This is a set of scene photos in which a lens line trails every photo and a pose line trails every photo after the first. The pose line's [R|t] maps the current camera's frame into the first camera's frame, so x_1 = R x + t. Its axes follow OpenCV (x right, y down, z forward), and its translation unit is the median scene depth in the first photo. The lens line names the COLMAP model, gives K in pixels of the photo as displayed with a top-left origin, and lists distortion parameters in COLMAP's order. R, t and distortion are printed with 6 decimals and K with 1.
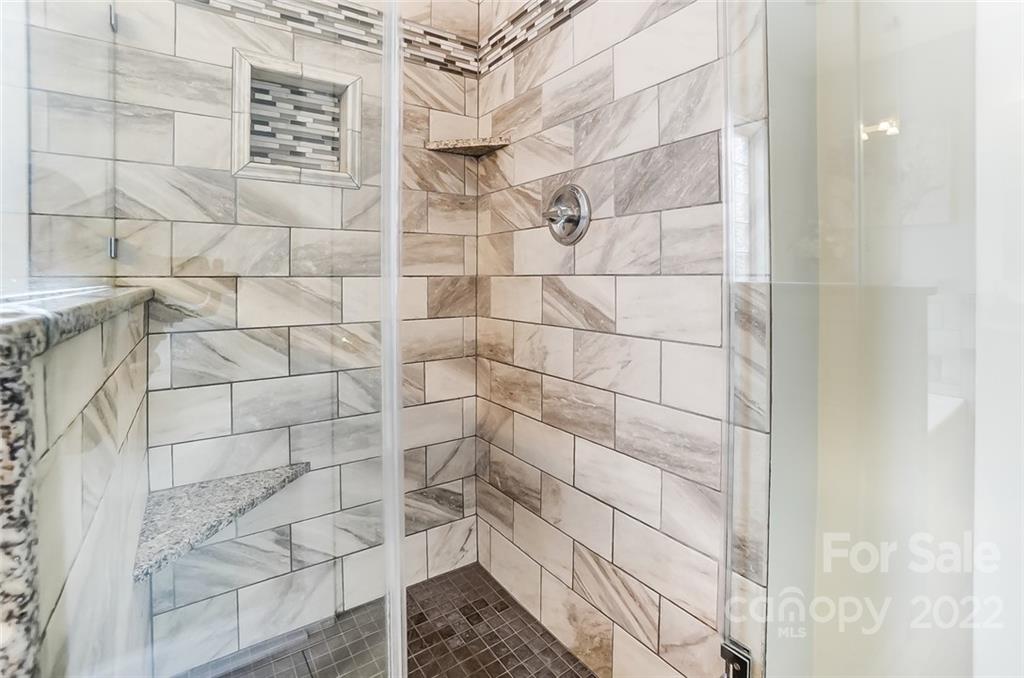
lens RADIAL K [[461.2, 0, 510.7], [0, 461.2, 274.8], [0, 0, 1]] dist [-0.048089, 0.000057]
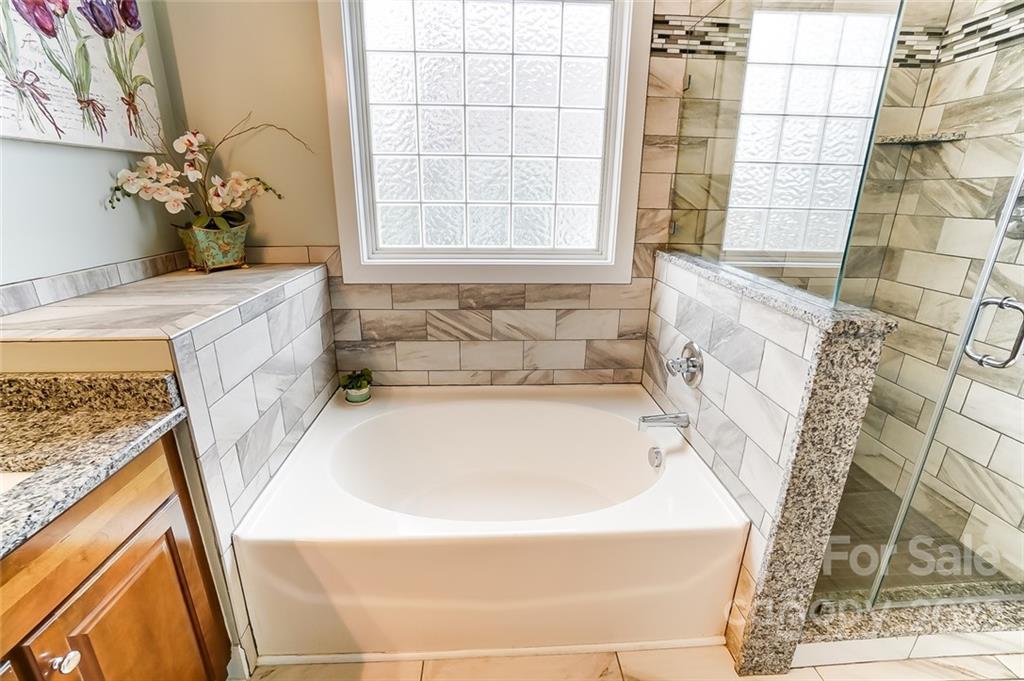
lens RADIAL K [[458.9, 0, 512.3], [0, 458.9, 338.7], [0, 0, 1]] dist [-0.062787, 0.024350]
pose [[0.863484, 0.166864, -0.475974, -0.379465], [-0.006446, 0.947263, 0.320393, -0.156956], [0.504335, -0.273586, 0.819022, -0.645422]]
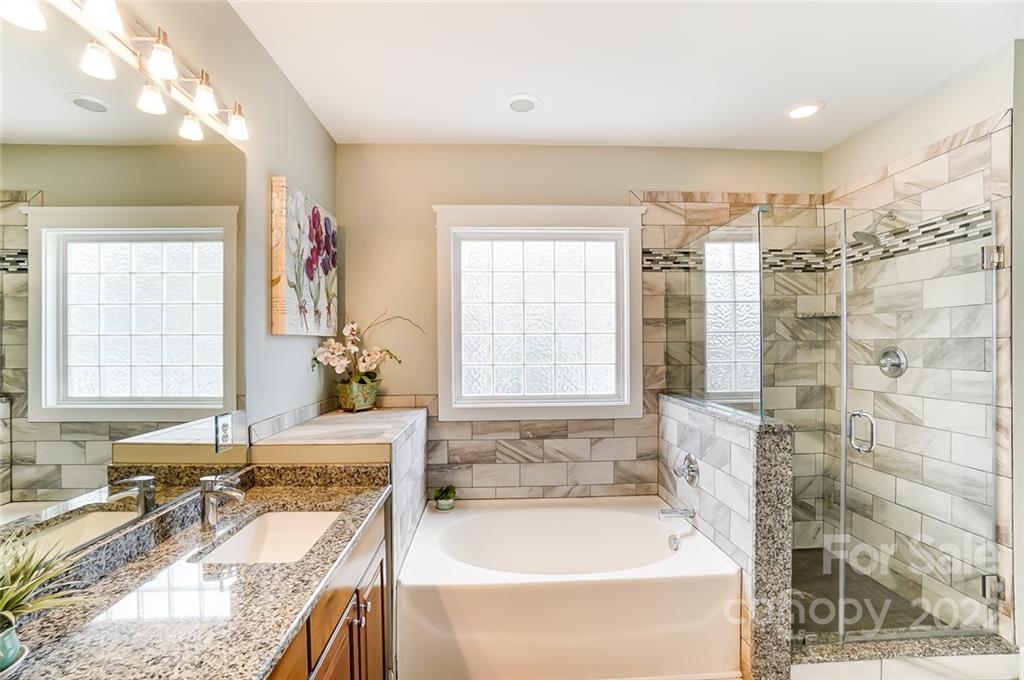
lens RADIAL K [[467.1, 0, 508.3], [0, 467.1, 348.8], [0, 0, 1]] dist [-0.062050, 0.025915]
pose [[0.856304, -0.002233, -0.516467, -0.233393], [0.014286, 0.999710, 0.019364, -0.210193], [0.516274, -0.023960, 0.856088, -1.236809]]
